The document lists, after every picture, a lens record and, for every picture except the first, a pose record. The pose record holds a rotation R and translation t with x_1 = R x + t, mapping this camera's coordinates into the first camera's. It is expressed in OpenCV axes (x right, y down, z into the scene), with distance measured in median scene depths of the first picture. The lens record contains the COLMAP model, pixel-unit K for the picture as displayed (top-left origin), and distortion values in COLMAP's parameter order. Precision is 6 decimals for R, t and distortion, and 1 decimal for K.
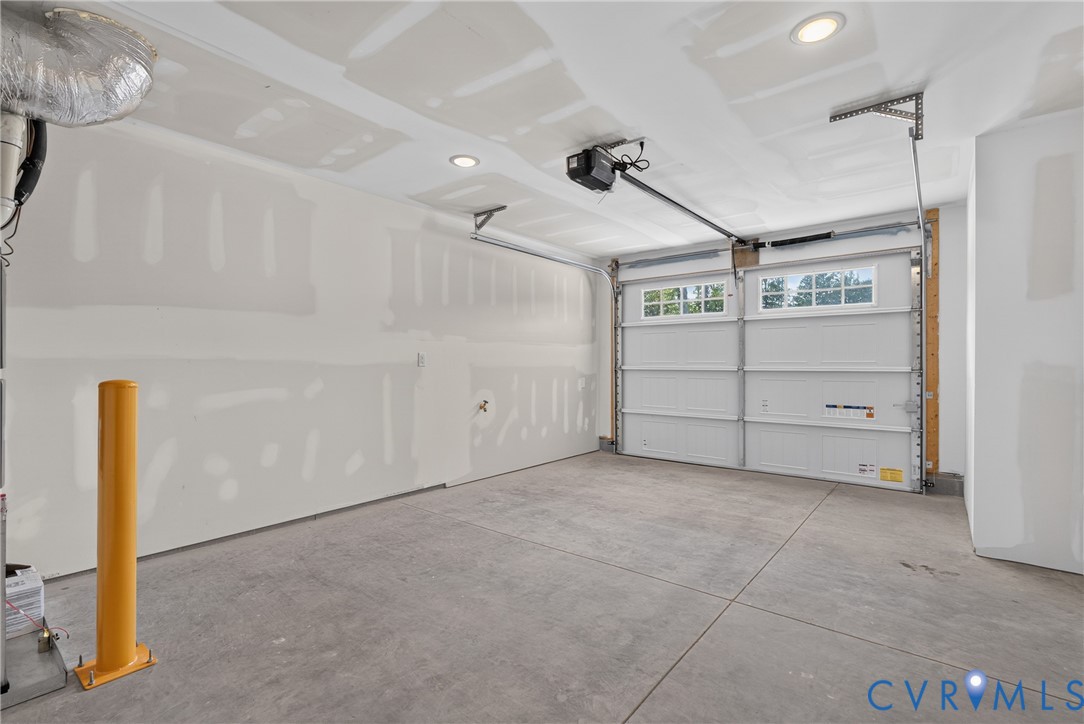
lens RADIAL K [[498.9, 0, 539.5], [0, 498.9, 365.8], [0, 0, 1]] dist [0.001437, -0.000084]
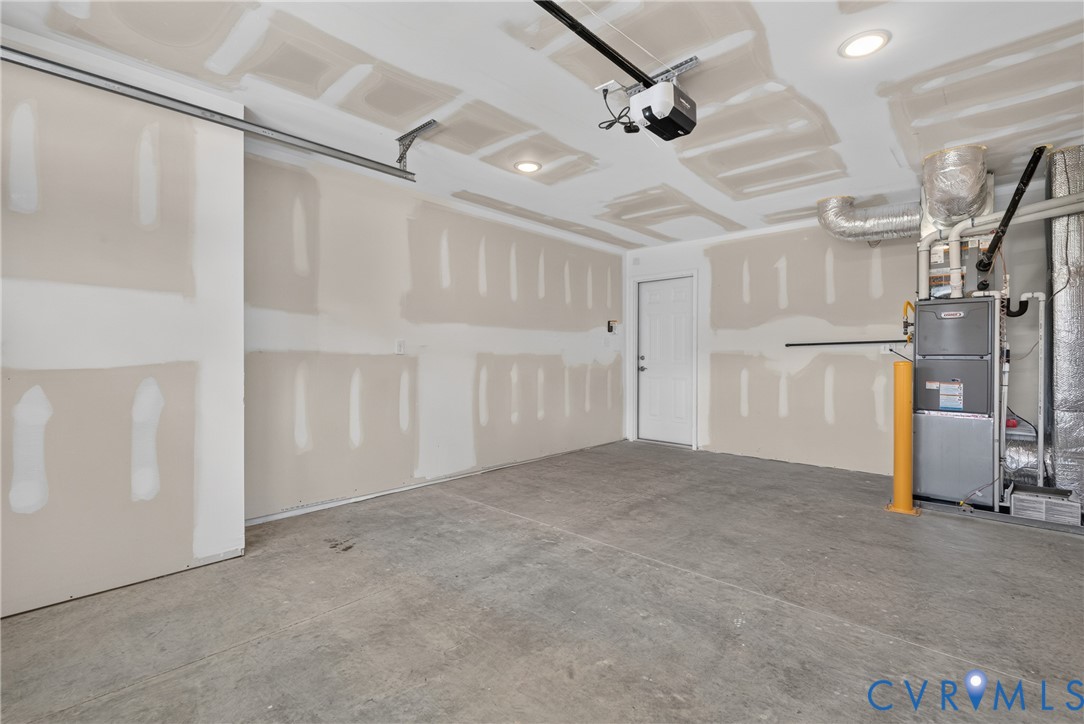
lens RADIAL K [[498.9, 0, 539.5], [0, 498.9, 365.8], [0, 0, 1]] dist [0.001437, -0.000084]
pose [[-0.997622, -0.002426, 0.068877, 0.285444], [-0.001036, 0.999795, 0.020214, 0.006106], [-0.068912, 0.020095, -0.997420, 2.057027]]
